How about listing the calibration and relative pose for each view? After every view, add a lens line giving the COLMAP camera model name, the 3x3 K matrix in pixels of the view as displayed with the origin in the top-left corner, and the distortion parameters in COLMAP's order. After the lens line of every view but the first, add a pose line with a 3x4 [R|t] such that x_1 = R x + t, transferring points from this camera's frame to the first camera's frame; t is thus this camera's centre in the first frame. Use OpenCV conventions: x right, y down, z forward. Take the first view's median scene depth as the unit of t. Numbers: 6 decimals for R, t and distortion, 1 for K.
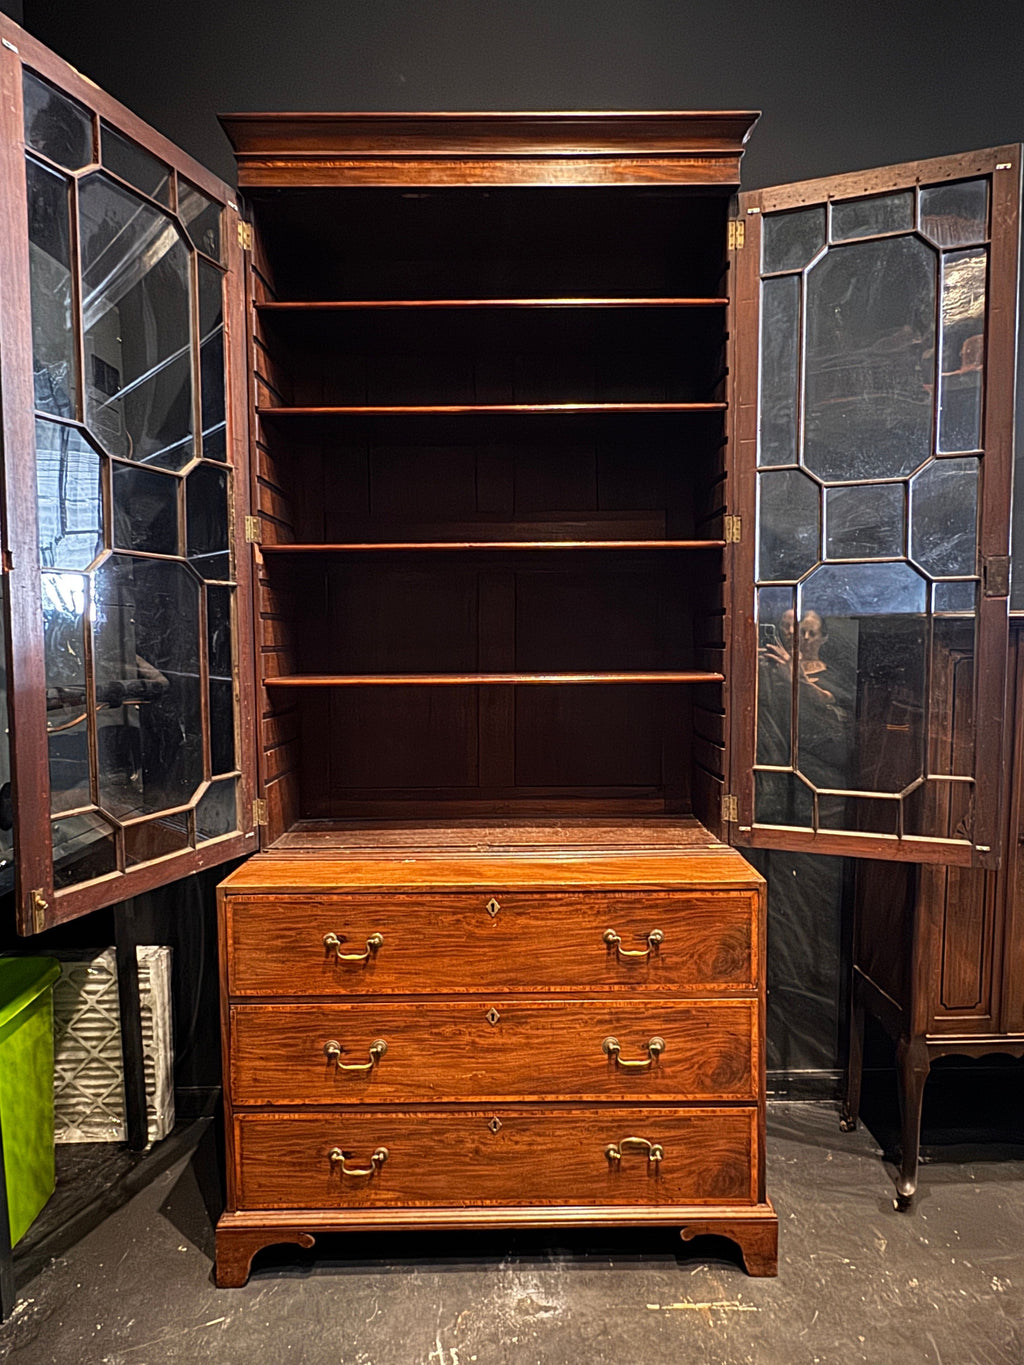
lens RADIAL K [[739.9, 0, 514.4], [0, 739.9, 671.5], [0, 0, 1]] dist [-0.007352, 0.002029]
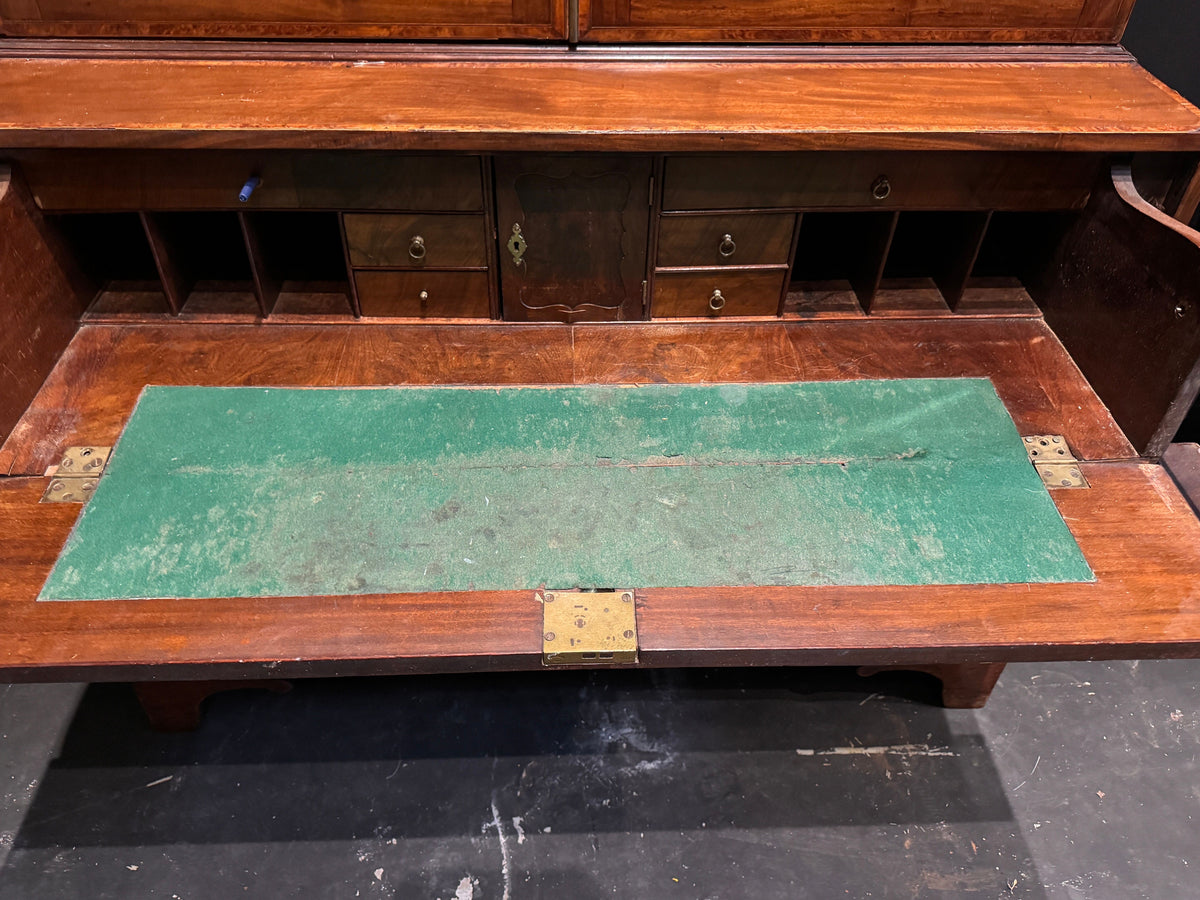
lens RADIAL K [[907.3, 0, 600.1], [0, 907.3, 453.1], [0, 0, 1]] dist [0.060685, -0.091344]
pose [[0.999059, -0.002239, 0.043313, -0.037549], [-0.025228, 0.782330, 0.622353, 0.111110], [-0.035278, -0.622860, 0.781537, 0.488837]]
